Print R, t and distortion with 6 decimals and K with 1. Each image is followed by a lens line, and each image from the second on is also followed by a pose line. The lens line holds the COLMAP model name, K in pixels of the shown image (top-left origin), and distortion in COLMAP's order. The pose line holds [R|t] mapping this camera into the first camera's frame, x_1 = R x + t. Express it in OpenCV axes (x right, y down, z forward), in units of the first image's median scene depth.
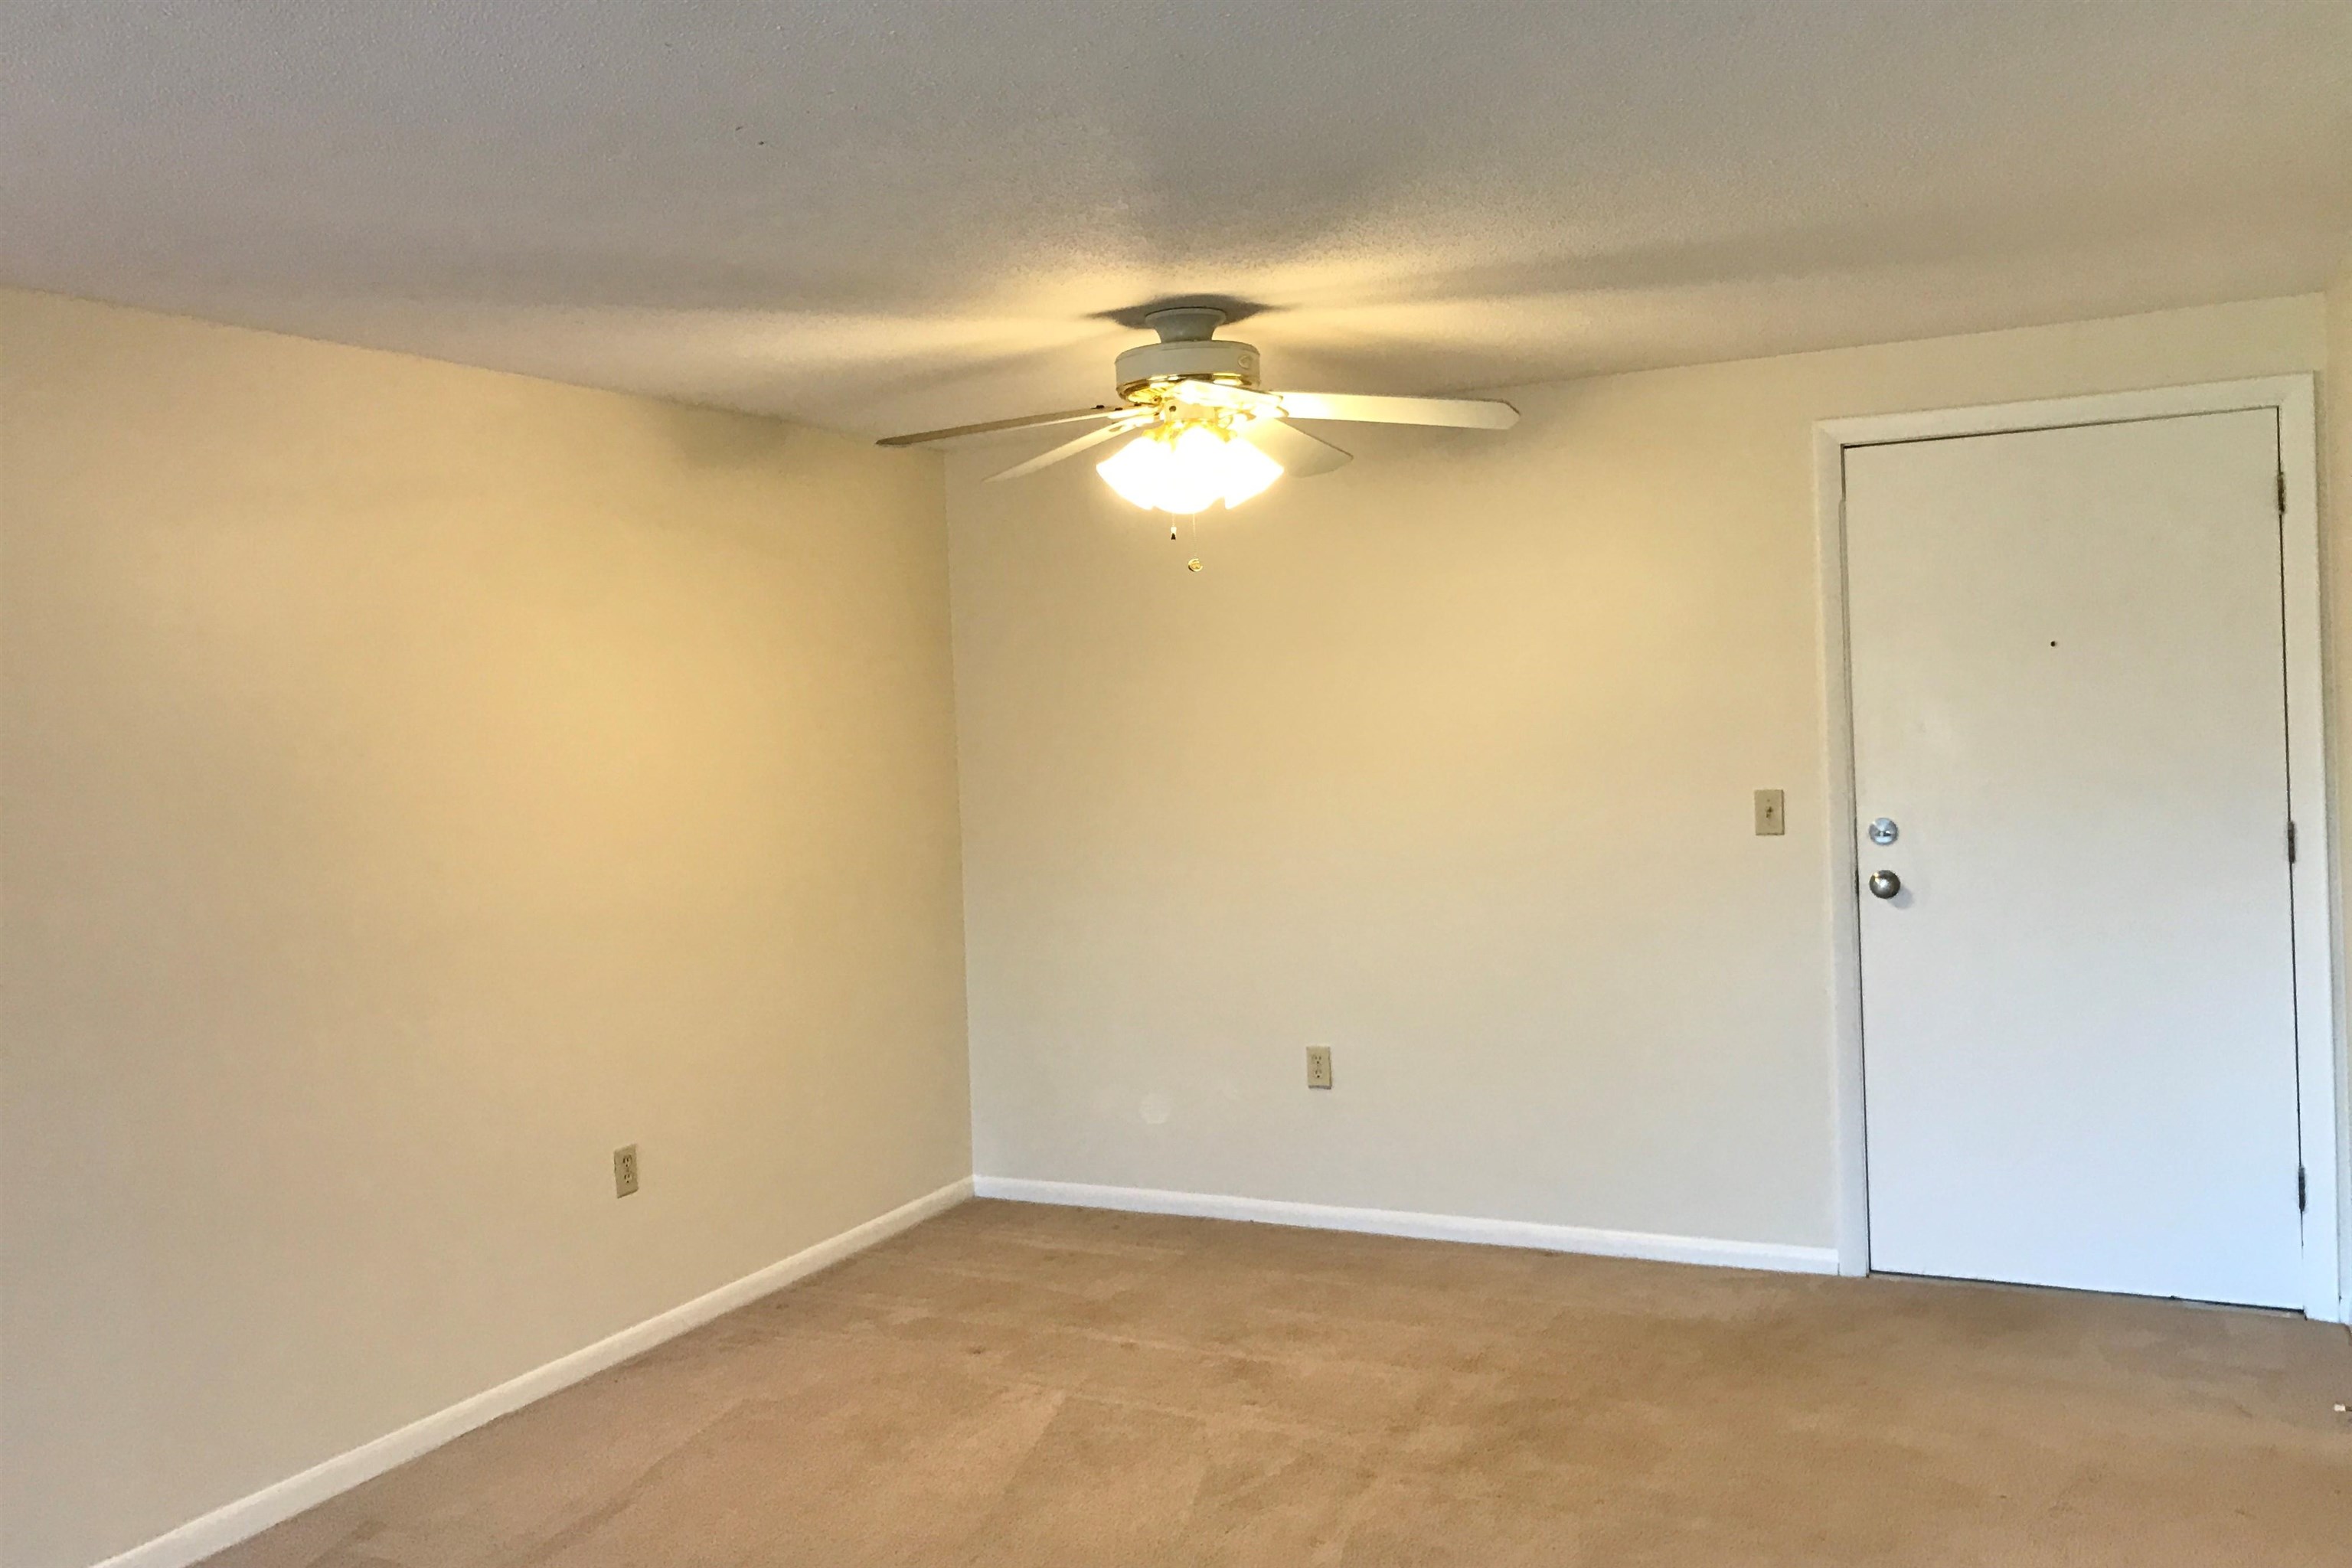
lens RADIAL K [[1977.2, 0, 1141.3], [0, 1977.2, 756.0], [0, 0, 1]] dist [0.011715, 0.005380]
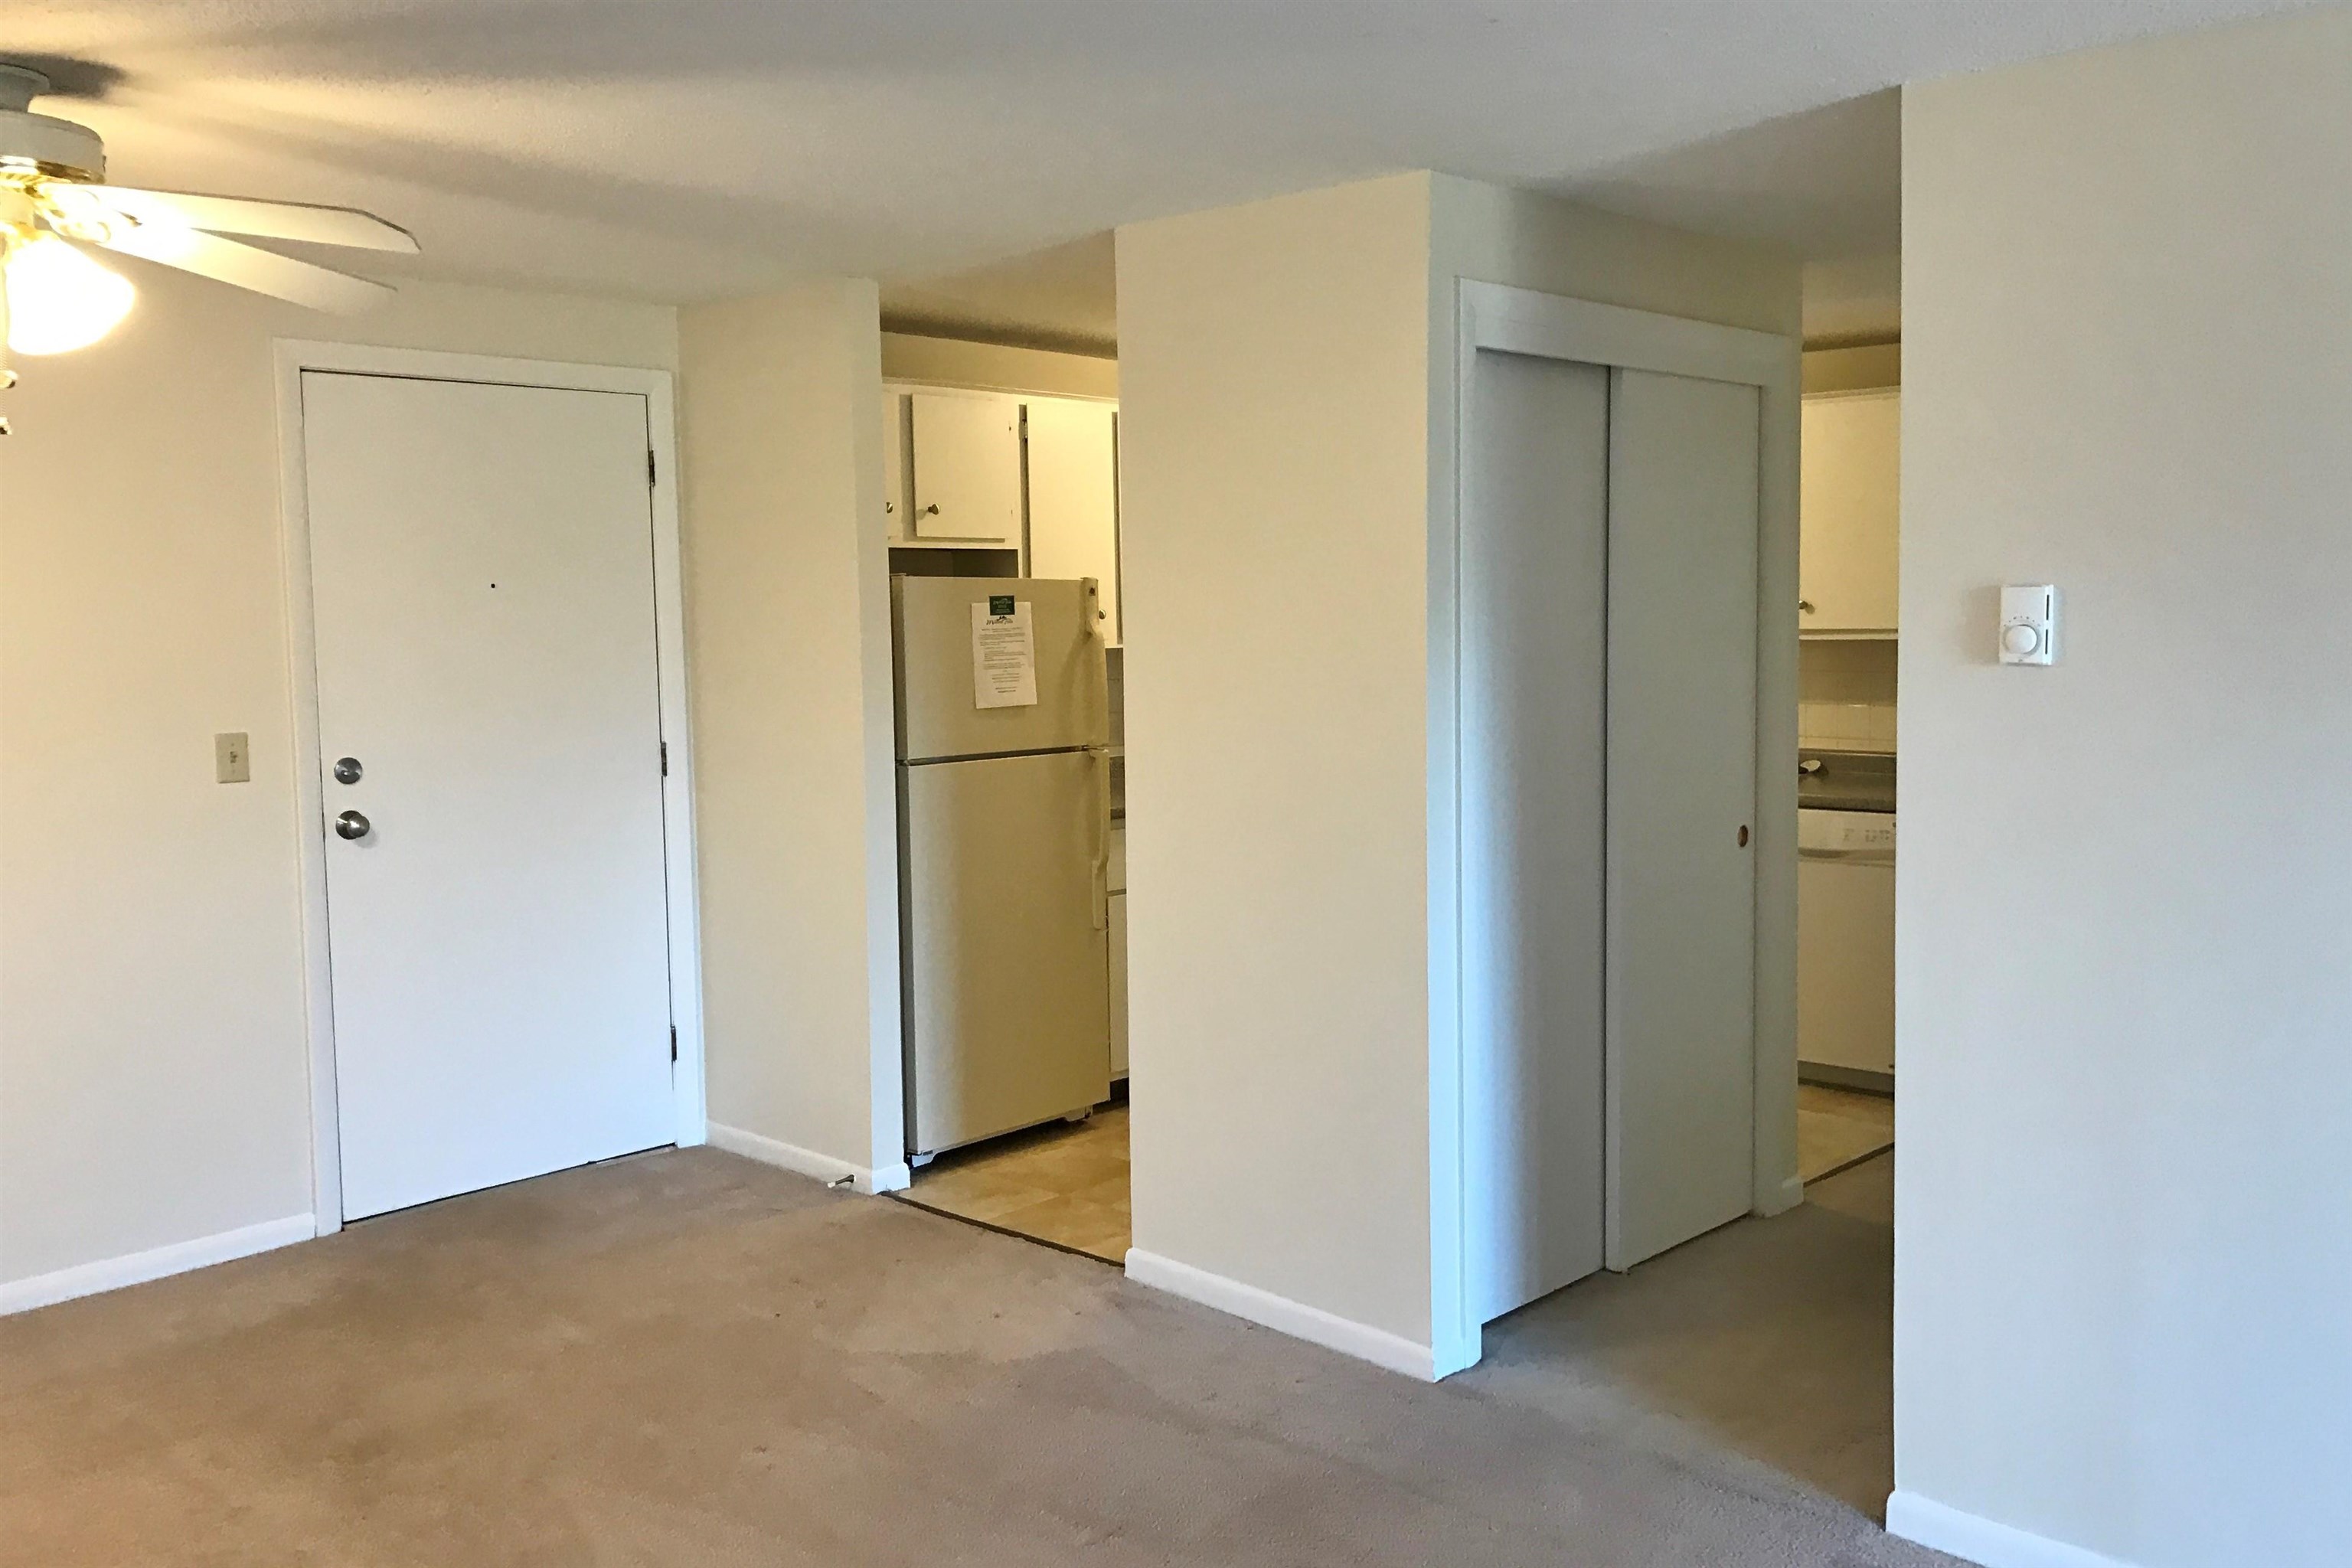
lens RADIAL K [[1996.8, 0, 1226.4], [0, 1996.8, 725.7], [0, 0, 1]] dist [0.005548, -0.002718]
pose [[0.260053, -0.024405, 0.965286, -0.472108], [0.028253, 0.999445, 0.017657, 0.011042], [-0.965181, 0.022681, 0.260599, 0.330205]]
